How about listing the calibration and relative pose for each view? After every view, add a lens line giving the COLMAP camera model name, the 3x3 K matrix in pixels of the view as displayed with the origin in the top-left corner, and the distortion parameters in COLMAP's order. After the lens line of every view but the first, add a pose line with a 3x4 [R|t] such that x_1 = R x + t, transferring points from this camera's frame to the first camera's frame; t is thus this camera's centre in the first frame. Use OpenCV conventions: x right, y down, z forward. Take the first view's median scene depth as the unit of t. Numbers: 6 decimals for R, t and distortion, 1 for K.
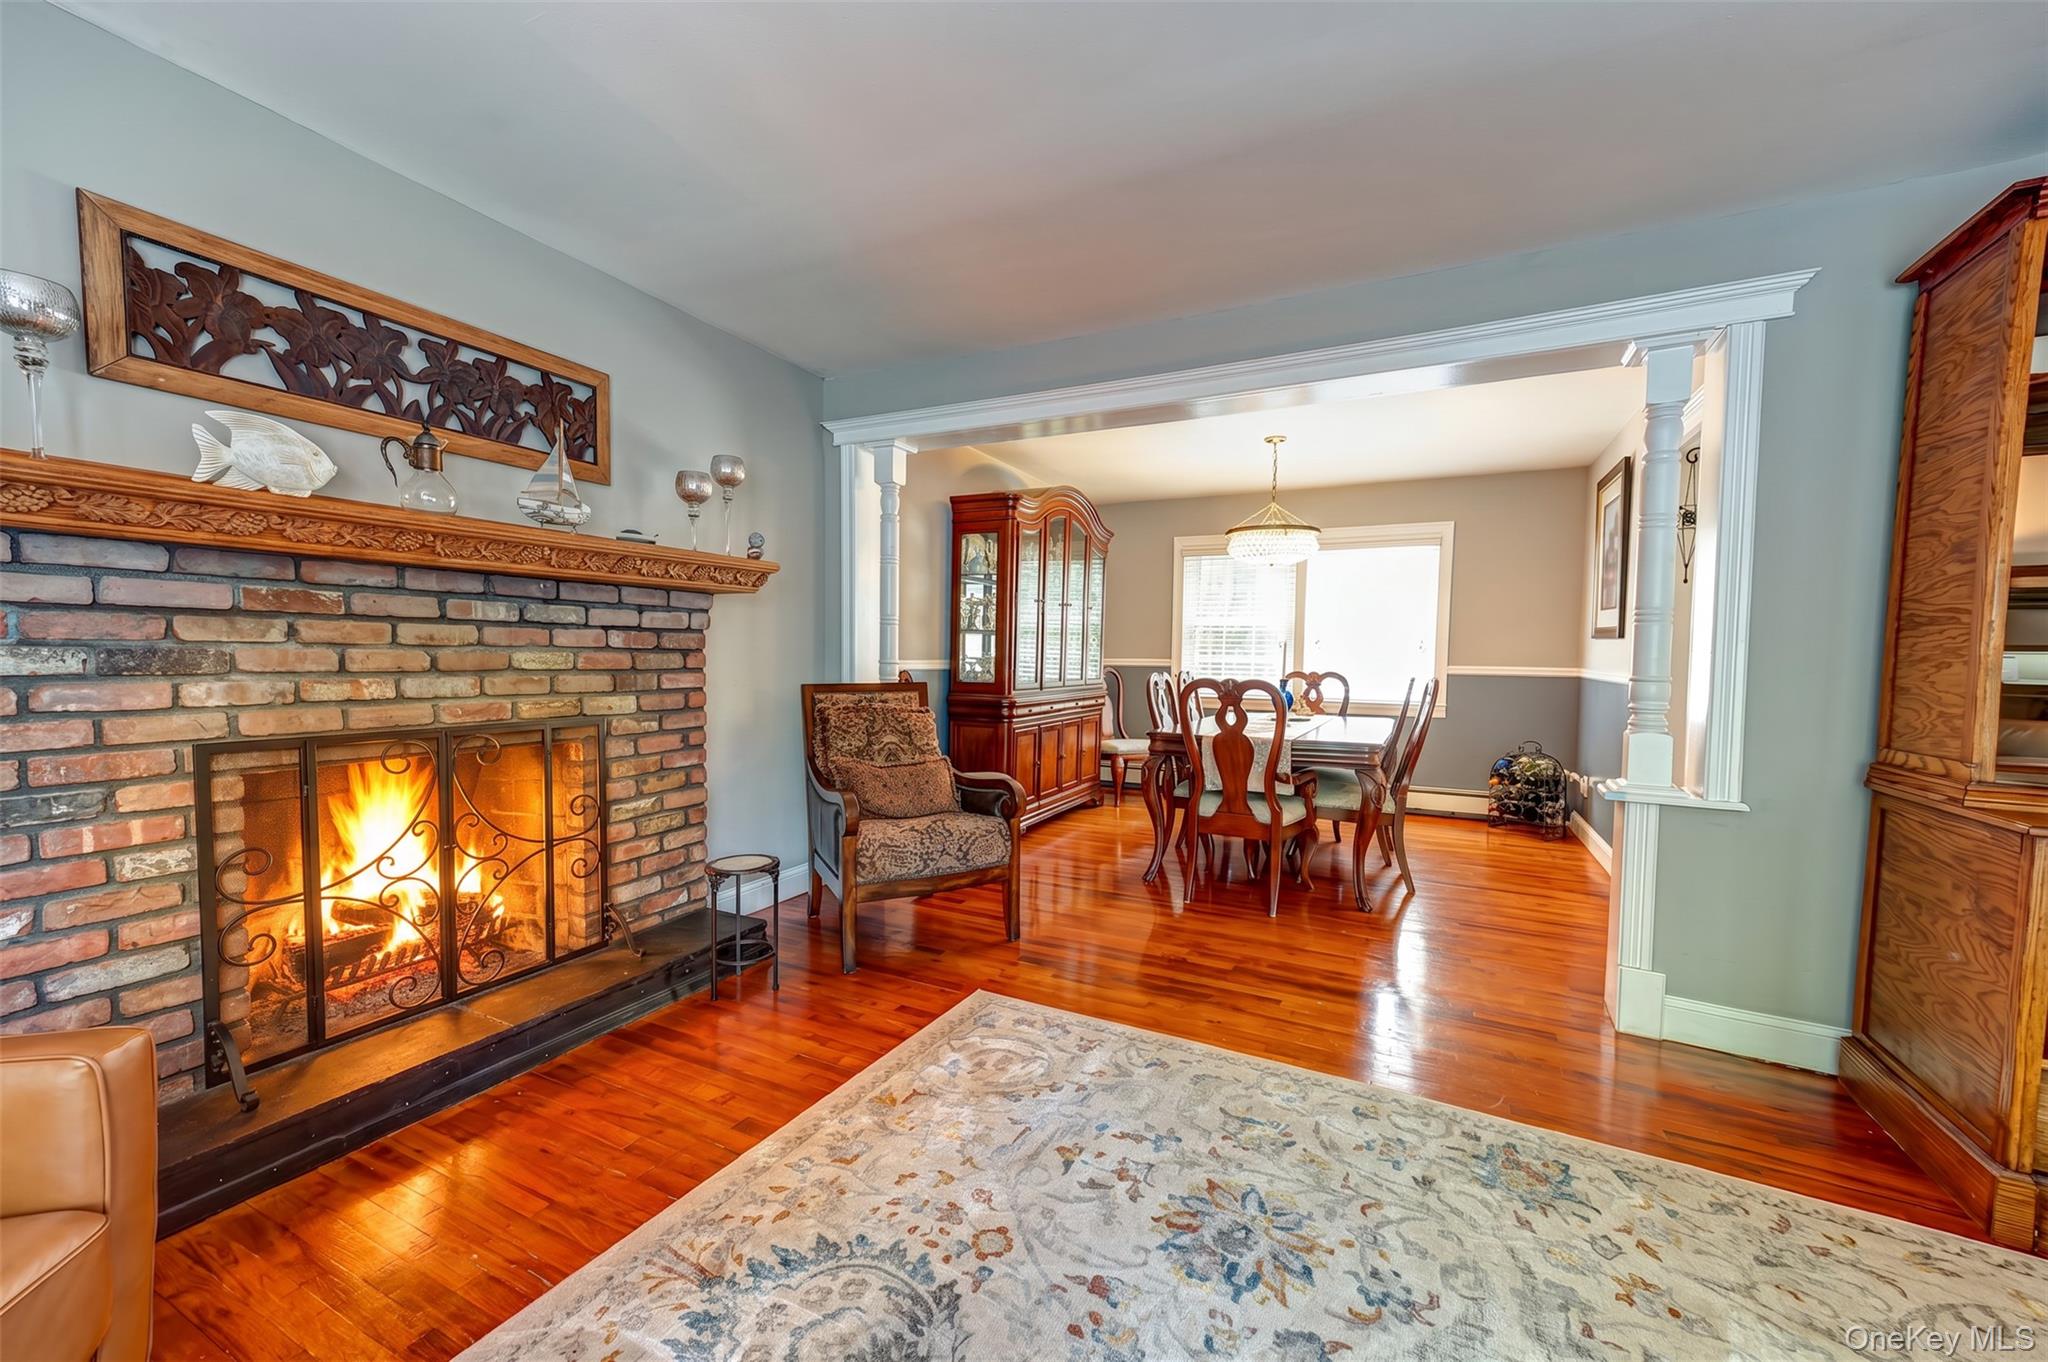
lens RADIAL K [[793.5, 0, 1035.6], [0, 793.5, 691.2], [0, 0, 1]] dist [0.001193, 0.000129]
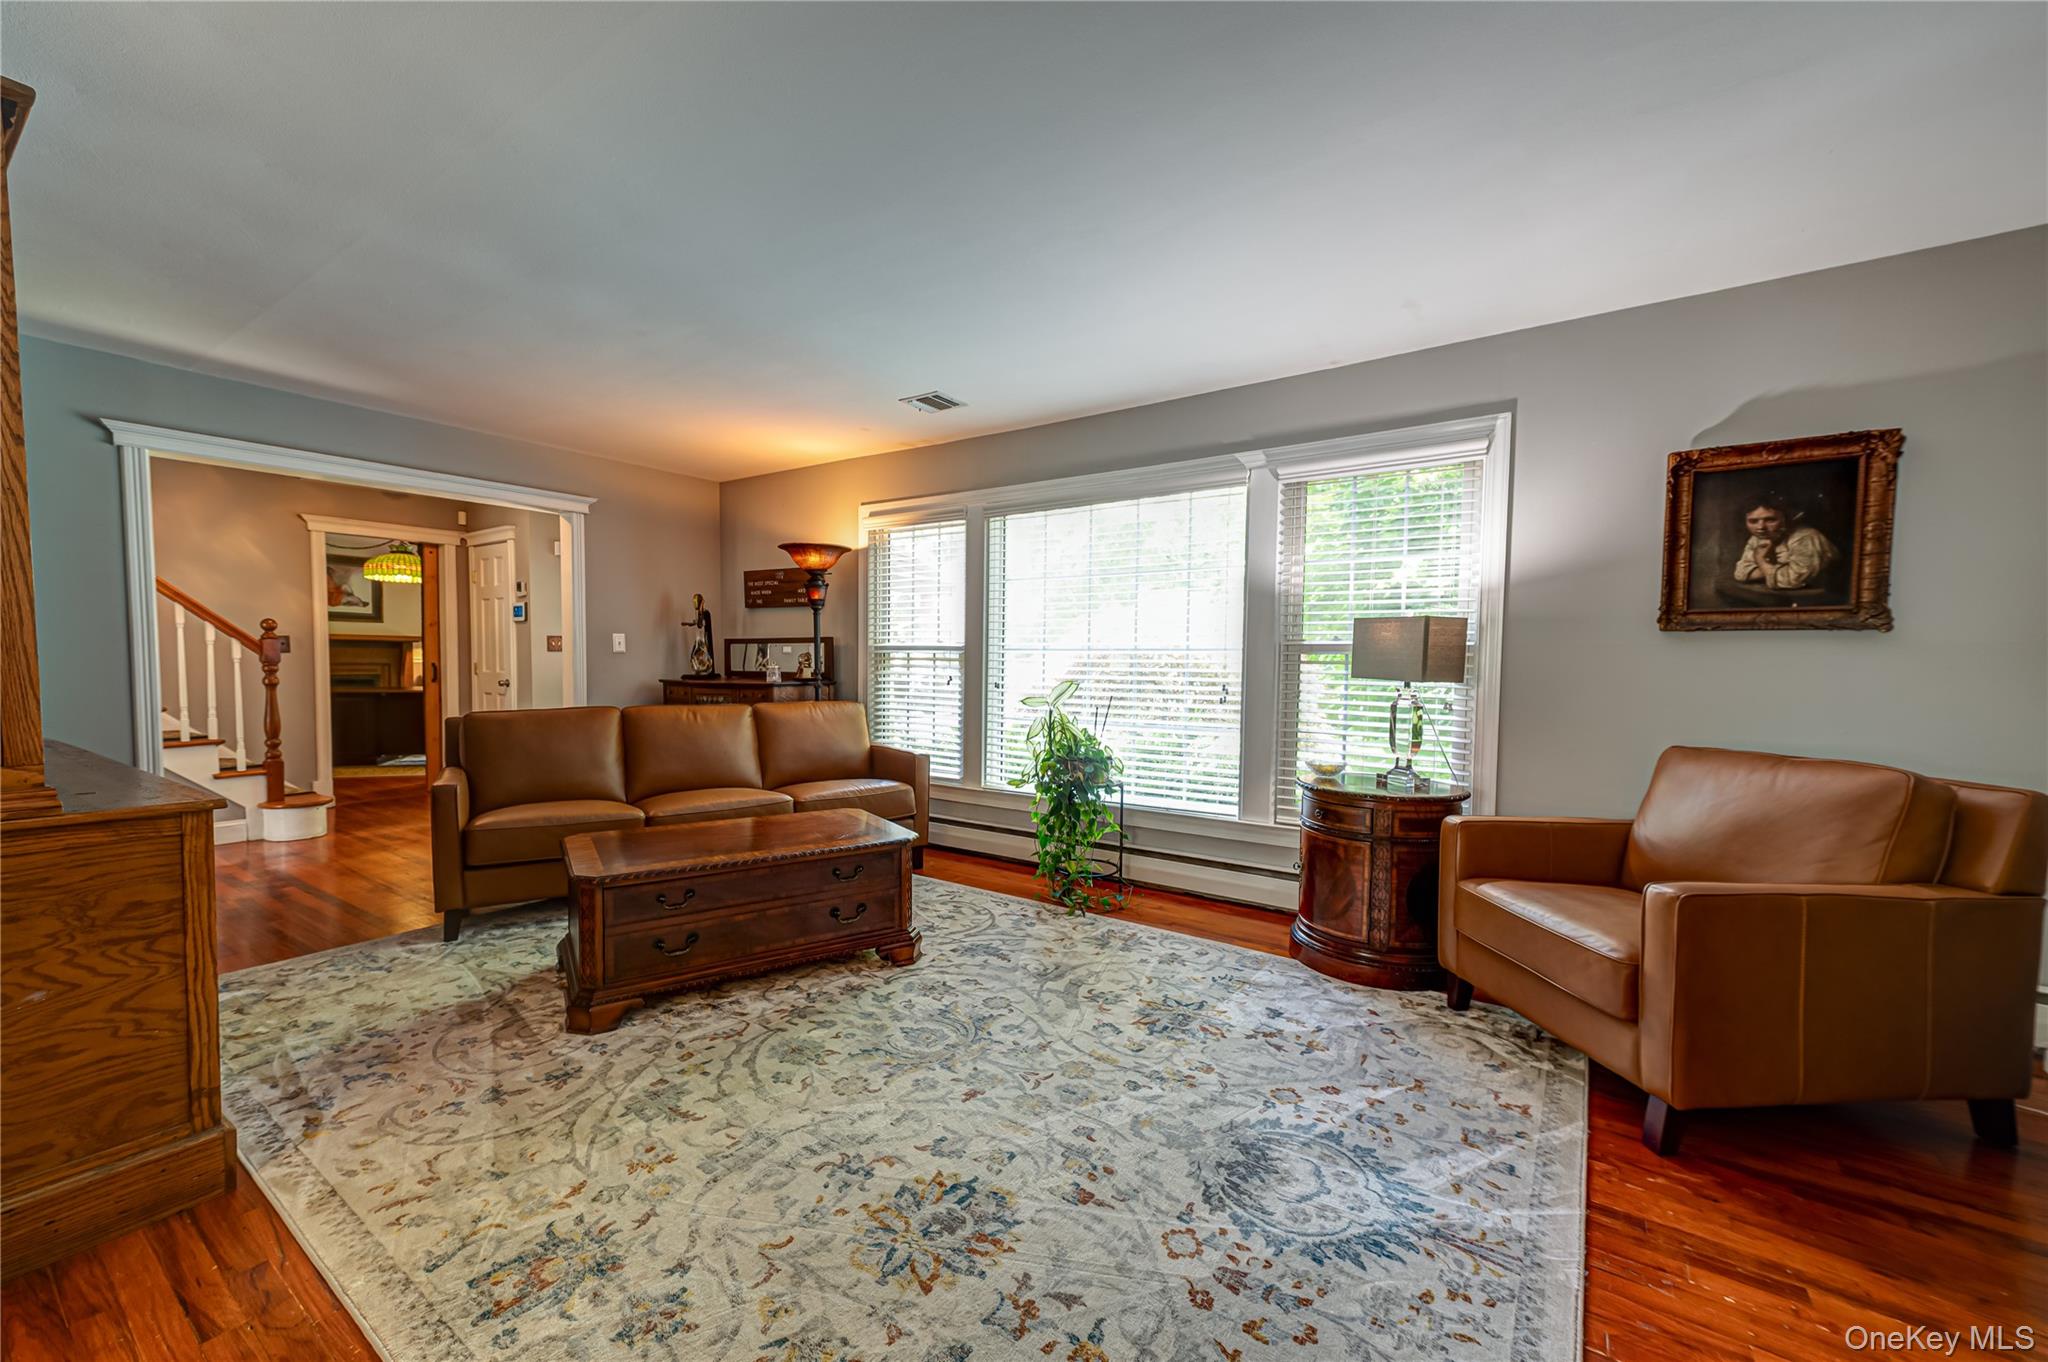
lens RADIAL K [[807.7, 0, 1016.5], [0, 807.7, 683.4], [0, 0, 1]] dist [-0.002556, -0.000297]
pose [[-0.987715, -0.028197, 0.153701, 0.011275], [-0.016288, 0.996805, 0.078200, -0.066997], [-0.155415, 0.074736, -0.985018, 1.405988]]
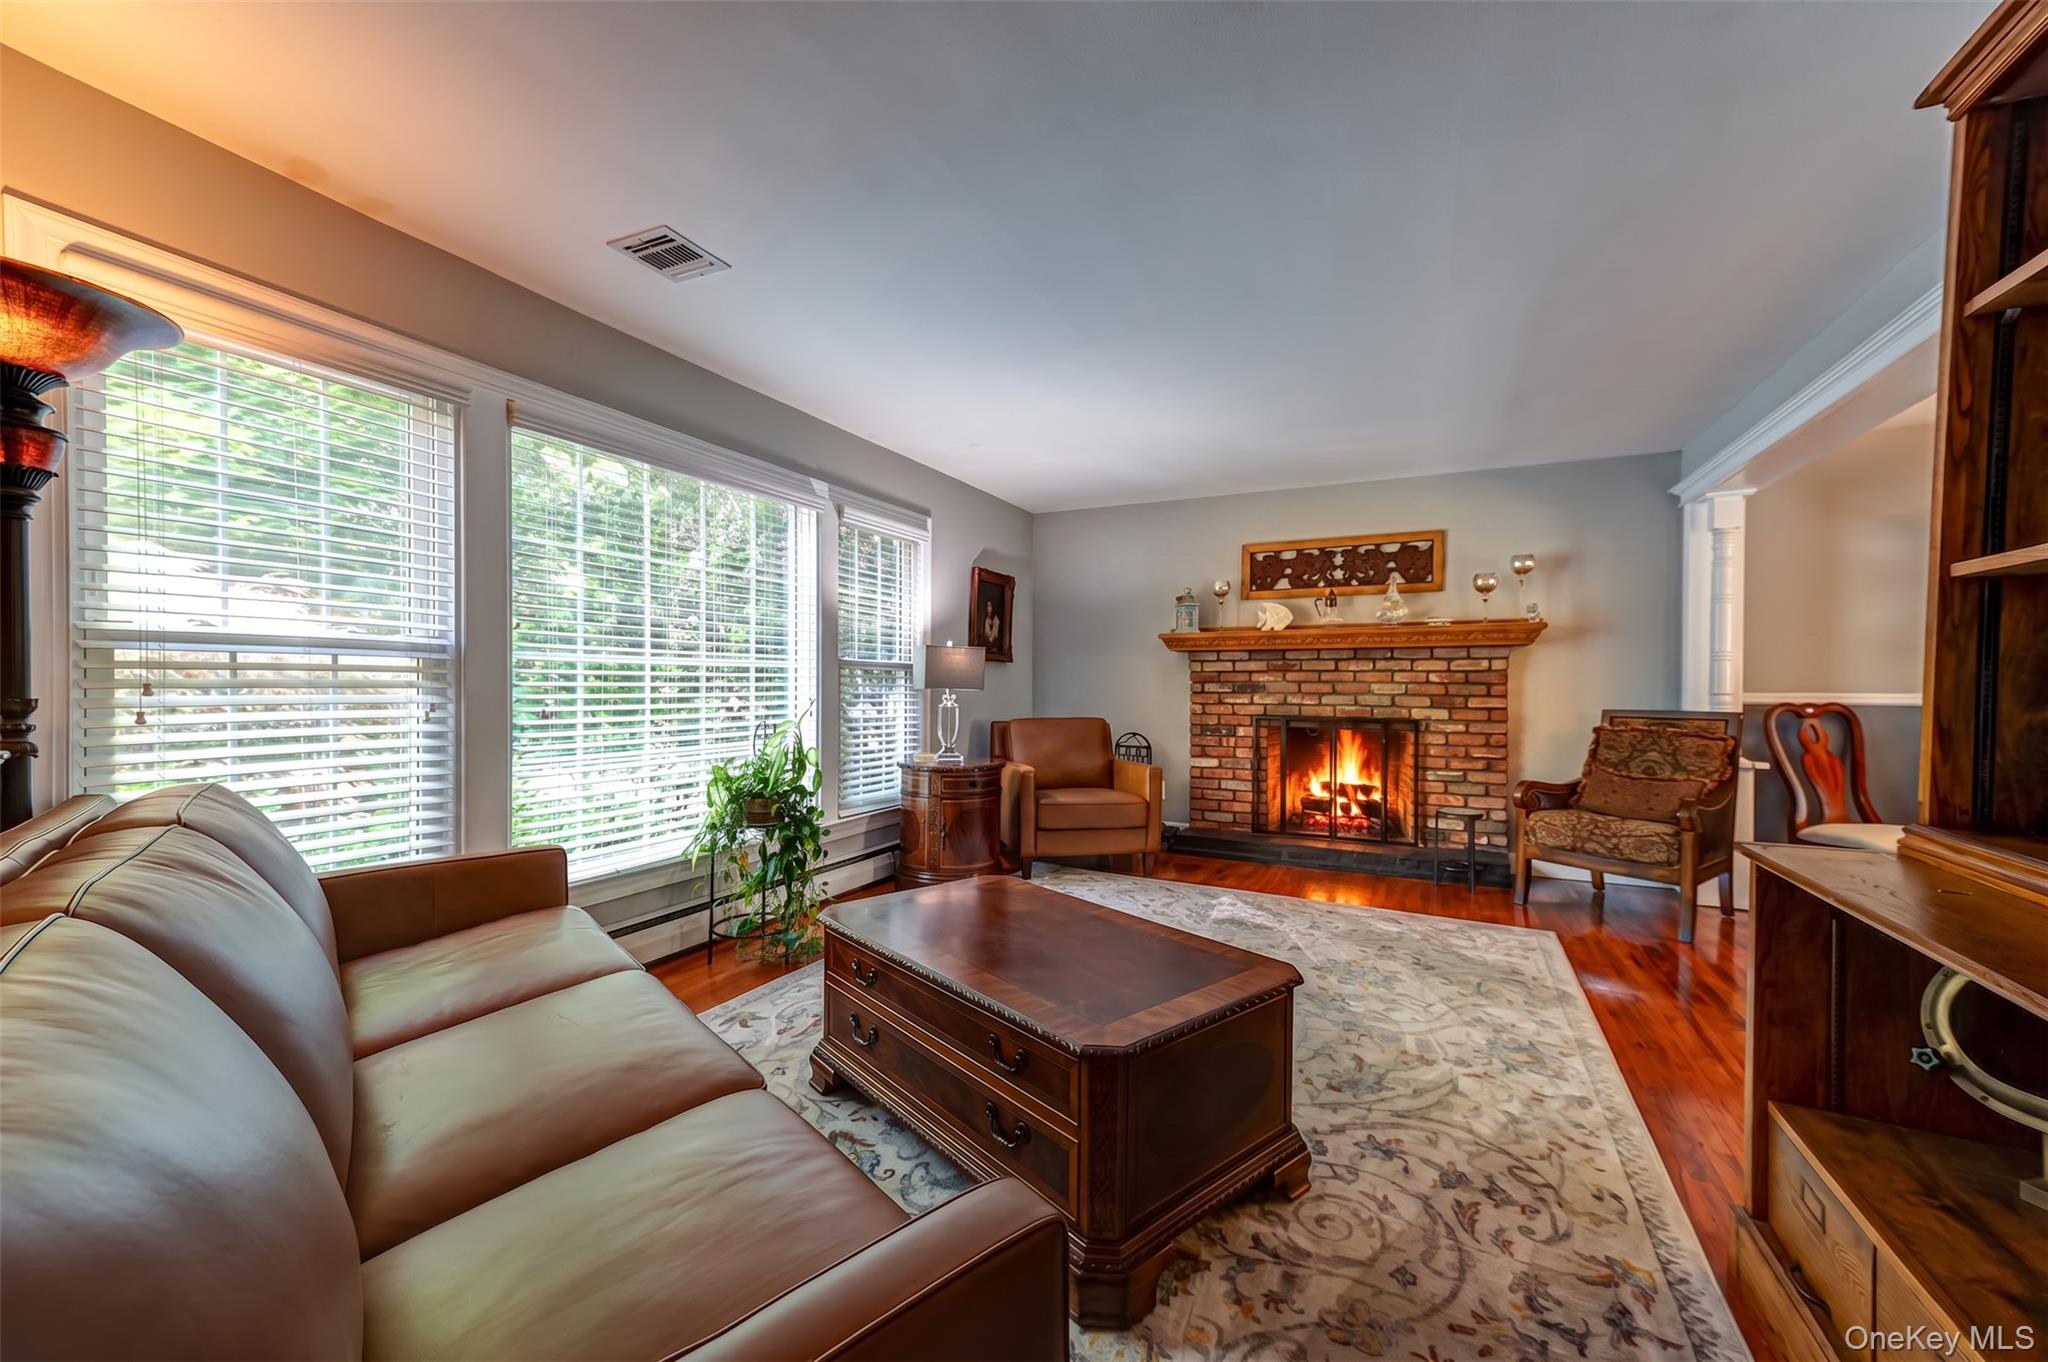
lens RADIAL K [[793.5, 0, 1035.6], [0, 793.5, 691.2], [0, 0, 1]] dist [0.001193, 0.000129]
pose [[-0.000011, -0.006464, -0.999979, 1.584543], [-0.054067, 0.998516, -0.006454, 0.031394], [0.998537, 0.054066, -0.000360, 0.136309]]
